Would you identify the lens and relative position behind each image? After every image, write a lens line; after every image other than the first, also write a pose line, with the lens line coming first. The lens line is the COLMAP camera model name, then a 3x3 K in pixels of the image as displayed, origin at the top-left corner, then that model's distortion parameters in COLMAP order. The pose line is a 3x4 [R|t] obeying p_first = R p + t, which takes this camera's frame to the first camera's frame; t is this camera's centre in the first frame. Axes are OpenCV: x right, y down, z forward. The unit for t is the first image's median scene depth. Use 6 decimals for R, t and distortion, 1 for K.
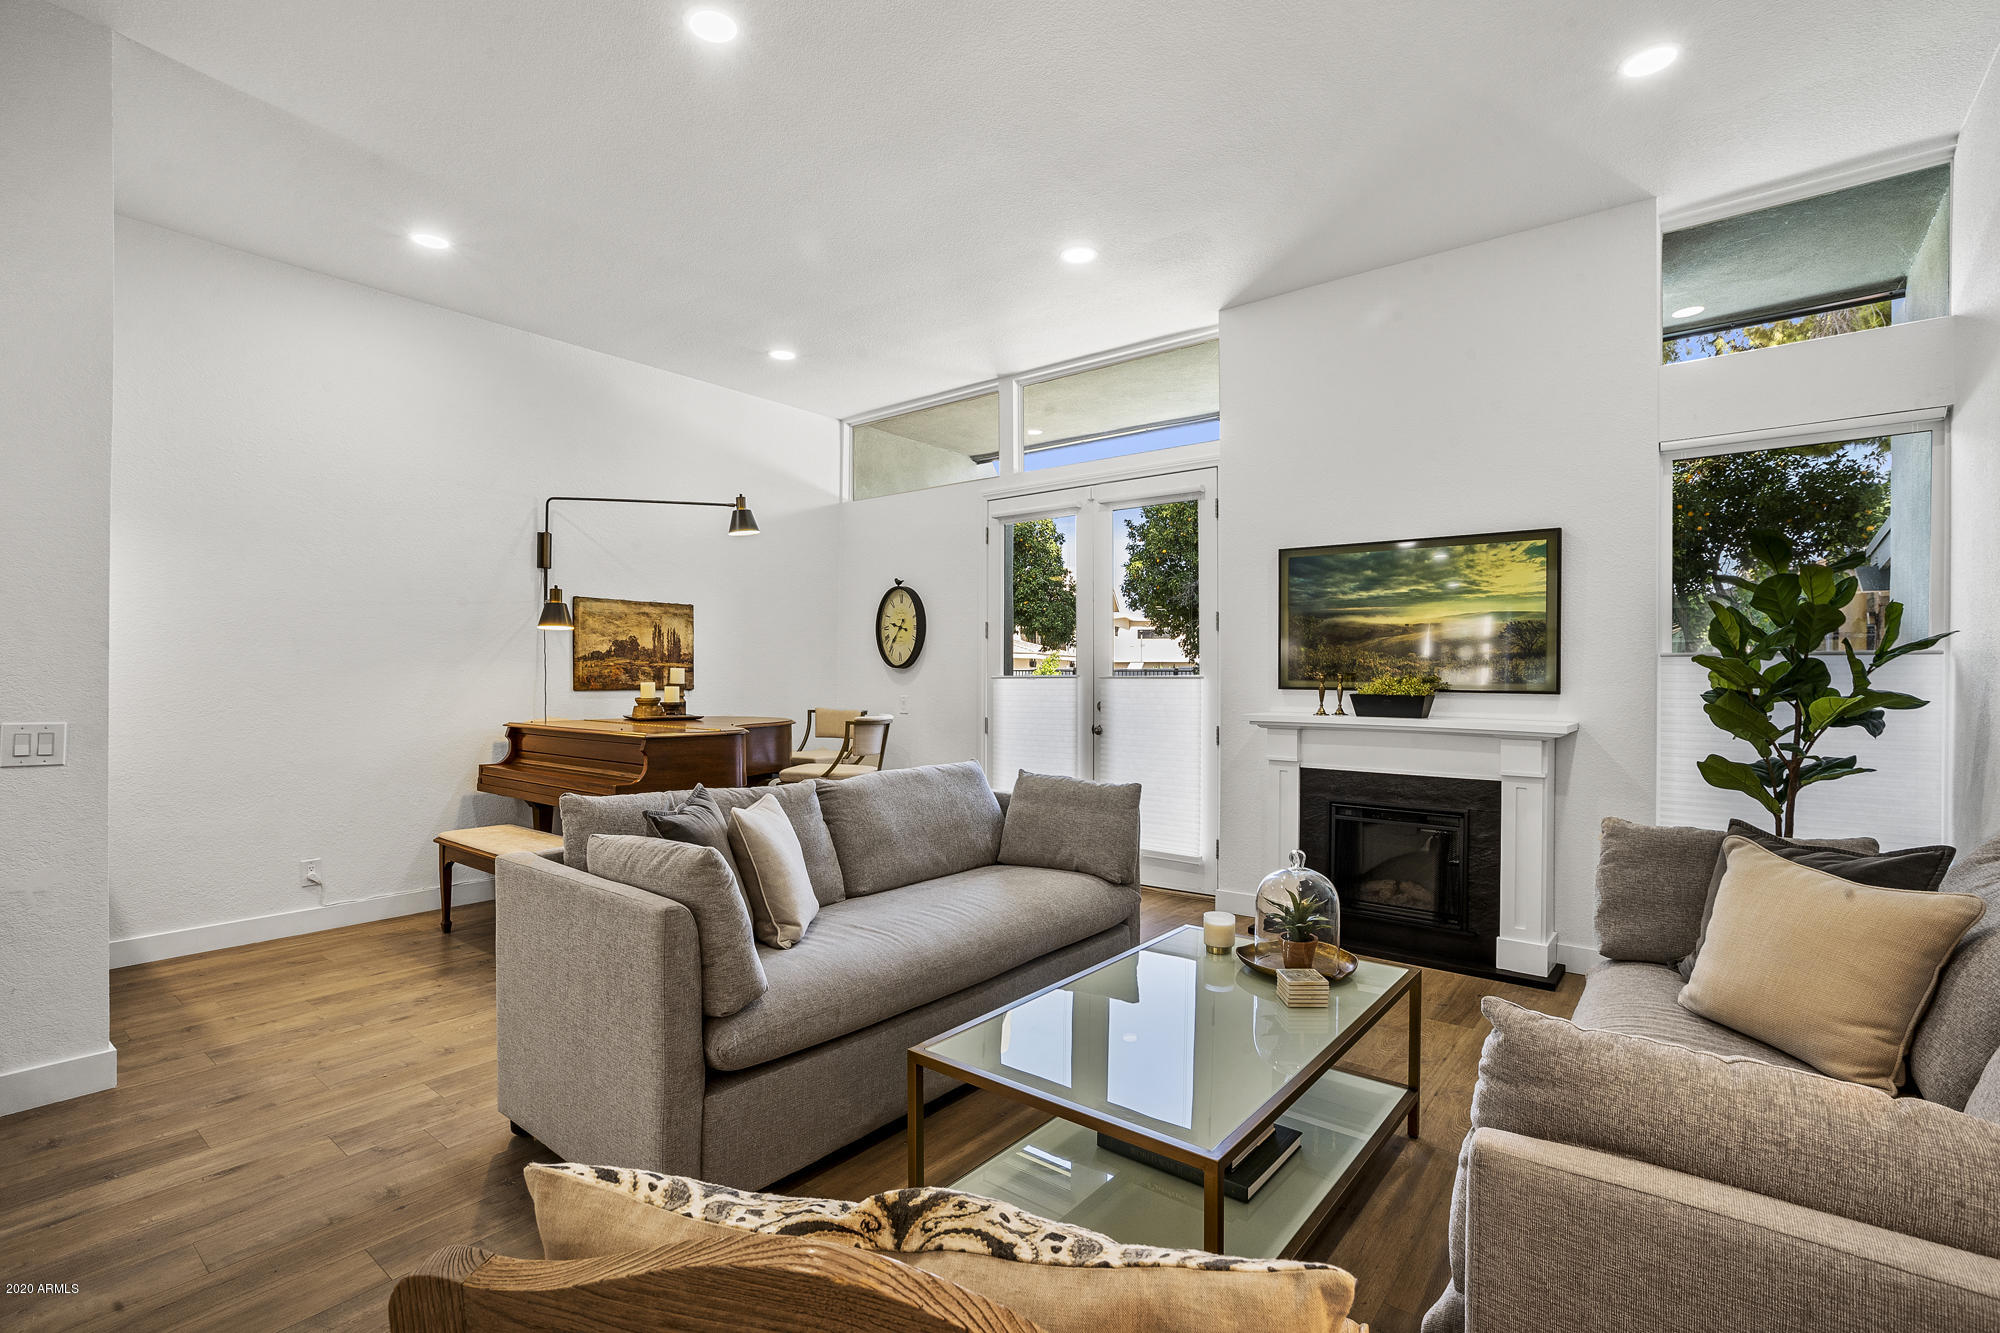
lens RADIAL K [[922.5, 0, 1006.4], [0, 922.5, 681.7], [0, 0, 1]] dist [-0.034569, 0.010468]
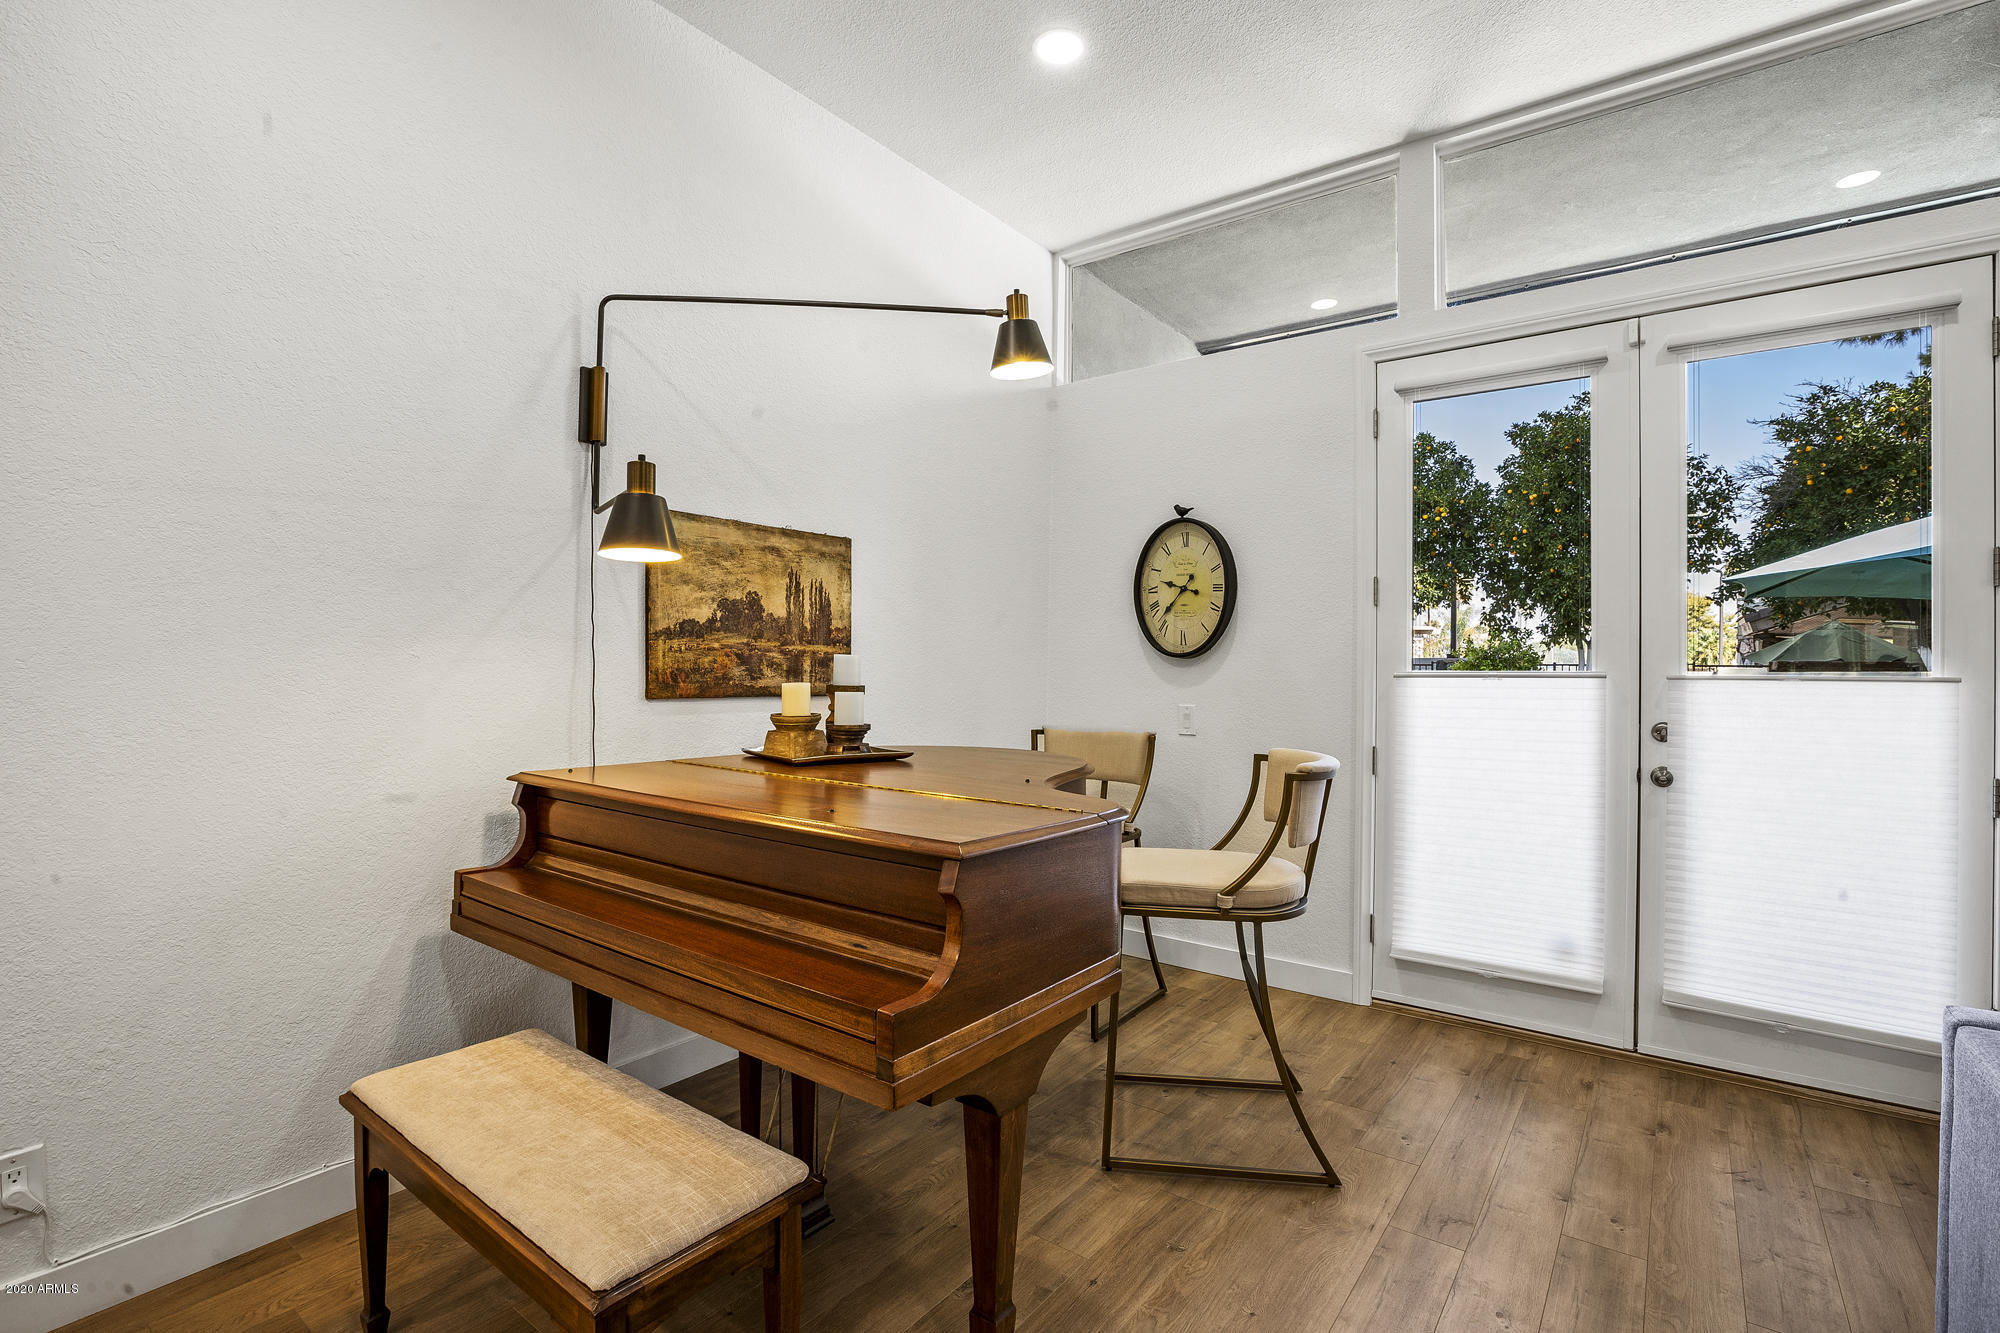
lens RADIAL K [[922.5, 0, 994.7], [0, 922.5, 672.8], [0, 0, 1]] dist [-0.034569, 0.010468]
pose [[0.999658, 0.006761, 0.025246, -0.286592], [-0.006714, 0.999976, -0.001974, -0.004340], [-0.025259, 0.001804, 0.999679, 0.483626]]
